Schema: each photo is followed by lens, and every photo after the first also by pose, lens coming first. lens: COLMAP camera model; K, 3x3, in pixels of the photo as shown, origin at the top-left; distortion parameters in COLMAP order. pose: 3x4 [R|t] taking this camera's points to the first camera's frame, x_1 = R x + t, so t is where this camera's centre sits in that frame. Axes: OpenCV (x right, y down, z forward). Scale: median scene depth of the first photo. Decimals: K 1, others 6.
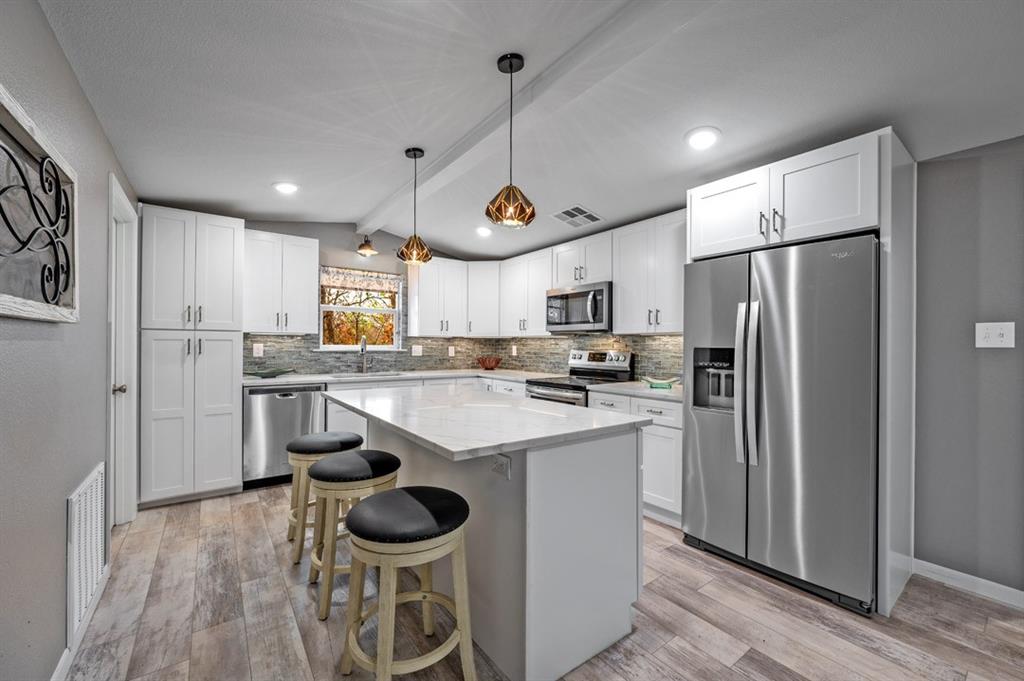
lens RADIAL K [[408.2, 0, 517.5], [0, 408.2, 340.6], [0, 0, 1]] dist [-0.003670, 0.000133]
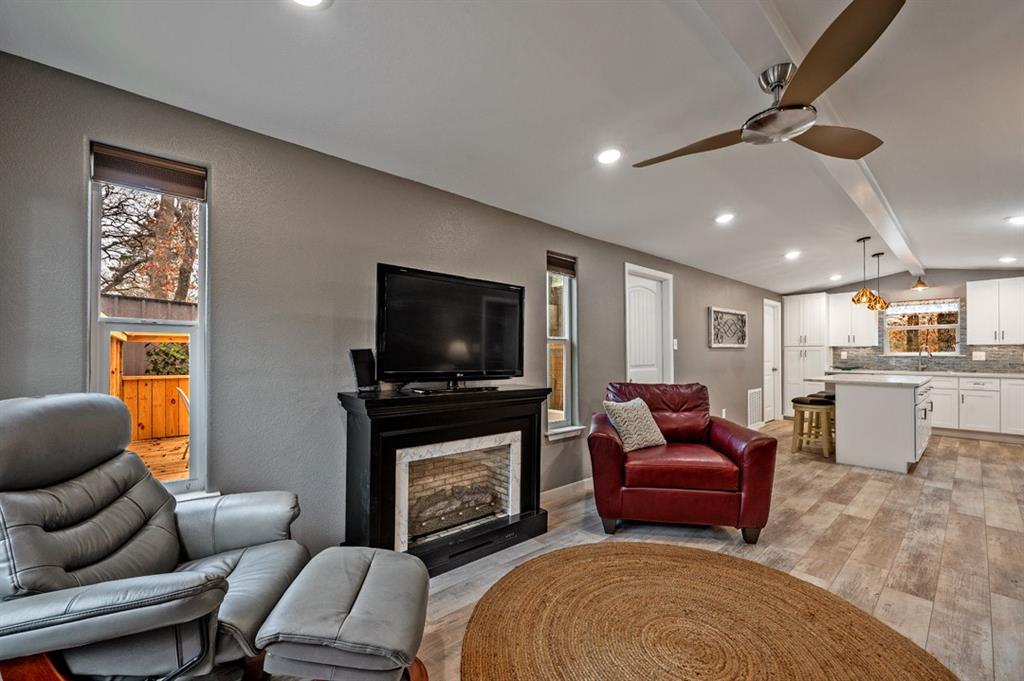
lens RADIAL K [[408.2, 0, 525.4], [0, 408.2, 352.6], [0, 0, 1]] dist [-0.003670, 0.000133]
pose [[0.090822, -0.007197, -0.995841, 0.992323], [0.013468, 0.999891, -0.005998, 0.002369], [0.995776, -0.012867, 0.090909, -0.562046]]
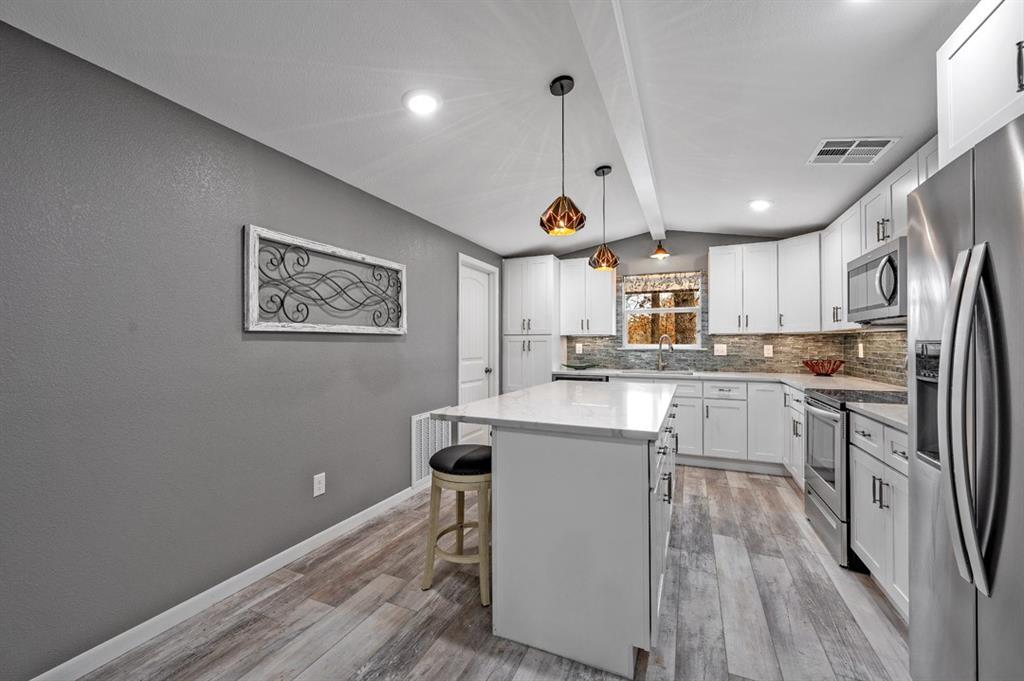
lens RADIAL K [[408.2, 0, 520.5], [0, 408.2, 342.5], [0, 0, 1]] dist [-0.003670, 0.000133]
pose [[0.506285, -0.010435, -0.862303, 0.374707], [0.013478, 0.999900, -0.004187, 0.006875], [0.862261, -0.009502, 0.506375, 0.156786]]
